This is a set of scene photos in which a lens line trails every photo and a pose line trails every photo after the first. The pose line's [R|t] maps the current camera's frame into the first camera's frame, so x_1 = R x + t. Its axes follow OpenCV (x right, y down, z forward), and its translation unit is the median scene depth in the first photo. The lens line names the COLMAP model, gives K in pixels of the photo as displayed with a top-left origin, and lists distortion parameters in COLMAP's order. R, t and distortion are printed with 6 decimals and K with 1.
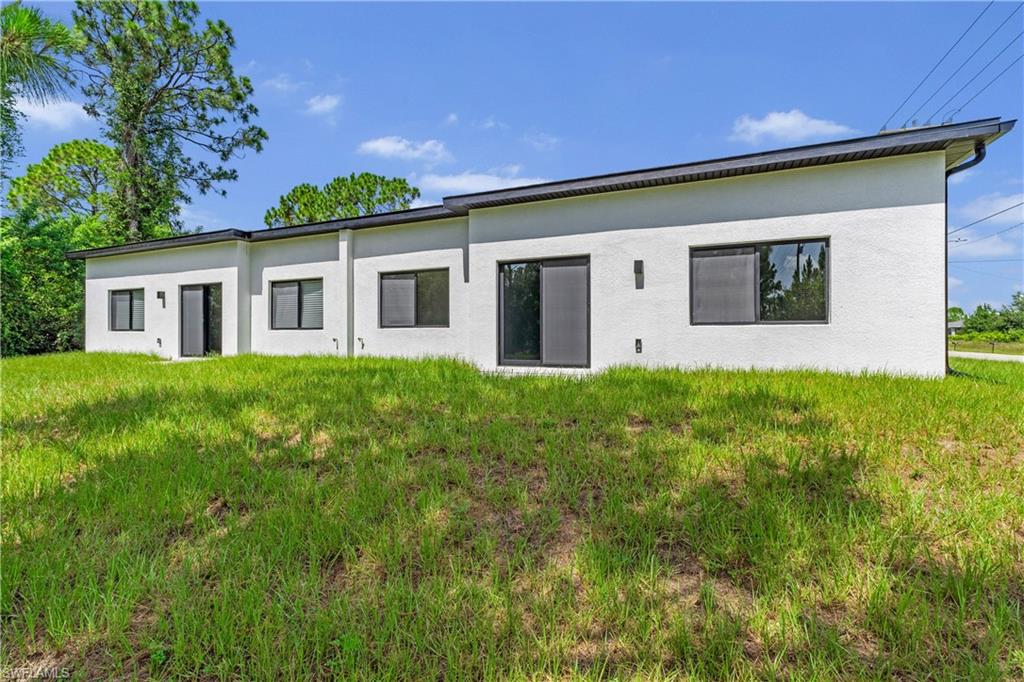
lens RADIAL K [[440.7, 0, 512.0], [0, 440.7, 341.0], [0, 0, 1]] dist [0.000024, 0.000133]
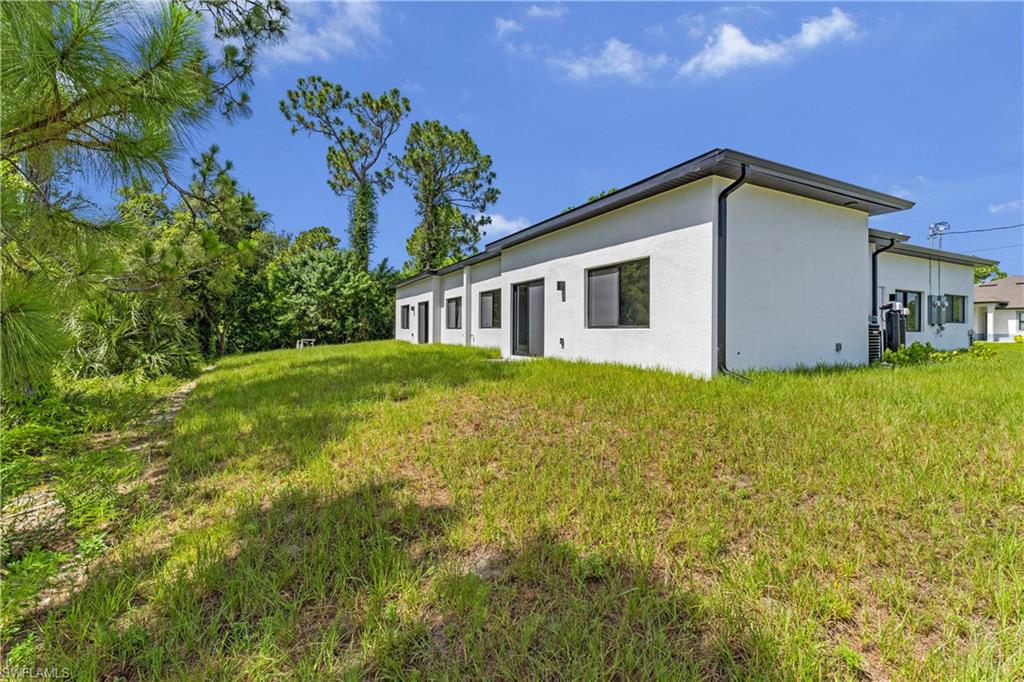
lens RADIAL K [[450.1, 0, 511.7], [0, 450.1, 352.5], [0, 0, 1]] dist [-0.041089, 0.011829]
pose [[0.755282, 0.044328, -0.653899, 0.741919], [-0.026811, 0.998965, 0.036752, -0.004374], [0.654852, -0.010227, 0.755688, -0.113137]]
